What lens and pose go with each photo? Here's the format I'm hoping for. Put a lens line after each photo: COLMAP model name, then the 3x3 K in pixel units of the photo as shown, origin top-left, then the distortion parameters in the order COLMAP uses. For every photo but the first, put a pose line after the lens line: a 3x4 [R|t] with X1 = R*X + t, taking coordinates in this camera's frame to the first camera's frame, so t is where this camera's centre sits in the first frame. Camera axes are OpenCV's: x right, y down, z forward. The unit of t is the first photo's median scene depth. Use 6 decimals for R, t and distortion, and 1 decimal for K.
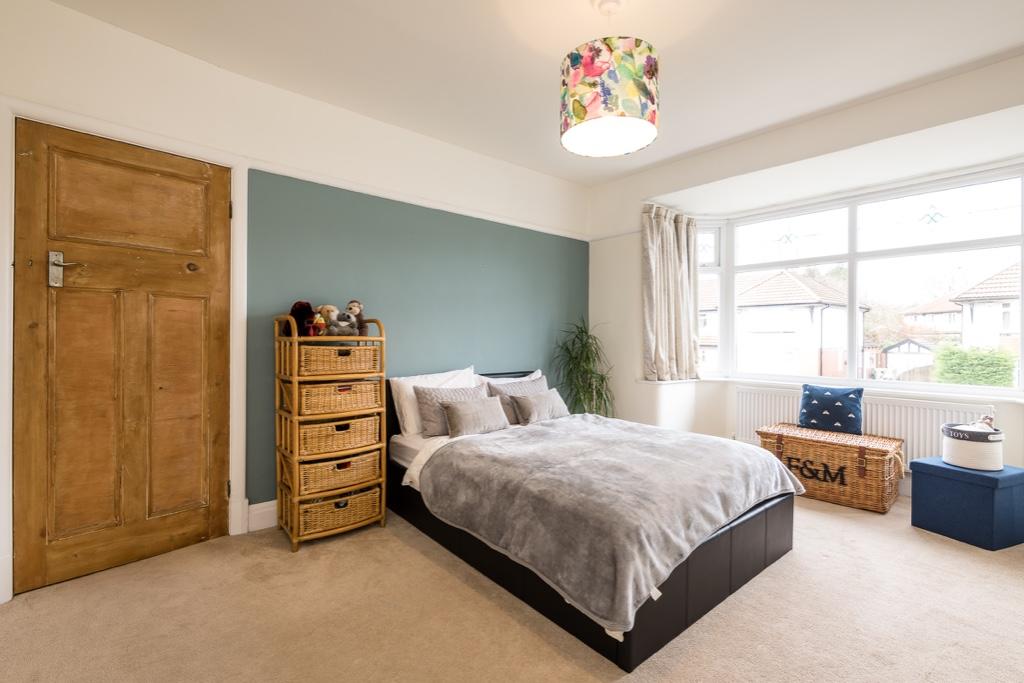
lens RADIAL K [[455.9, 0, 512.9], [0, 455.9, 338.8], [0, 0, 1]] dist [0.015783, -0.000485]
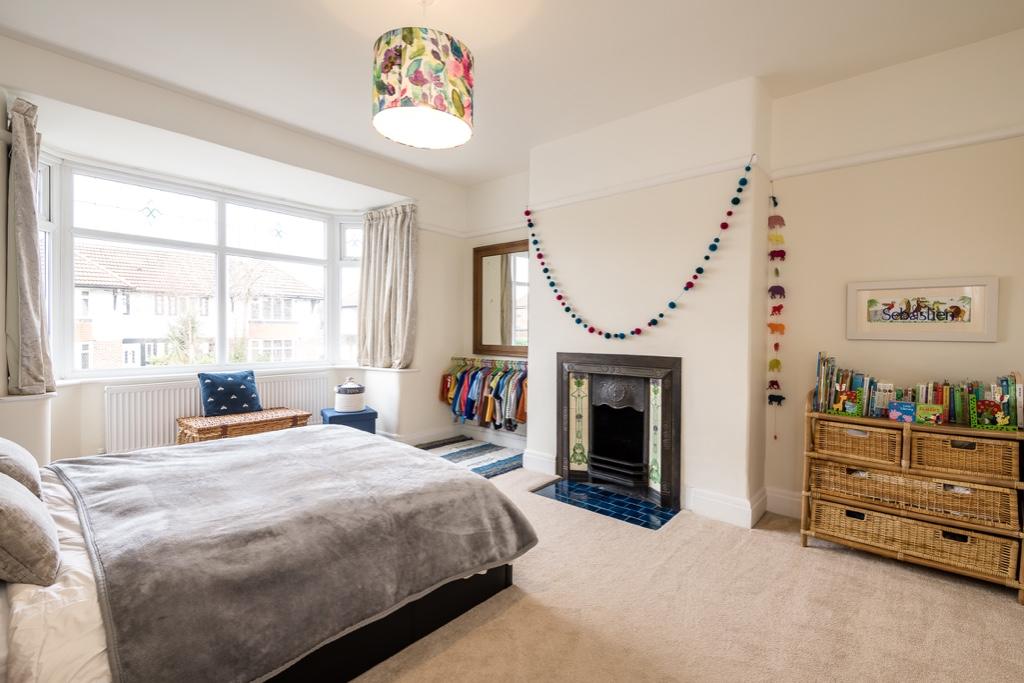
lens RADIAL K [[455.9, 0, 515.3], [0, 455.9, 338.1], [0, 0, 1]] dist [0.015783, -0.000485]
pose [[-0.119458, -0.024293, 0.992542, -0.439901], [-0.006960, 0.999697, 0.023630, -0.003532], [-0.992815, -0.004085, -0.119591, 0.492295]]
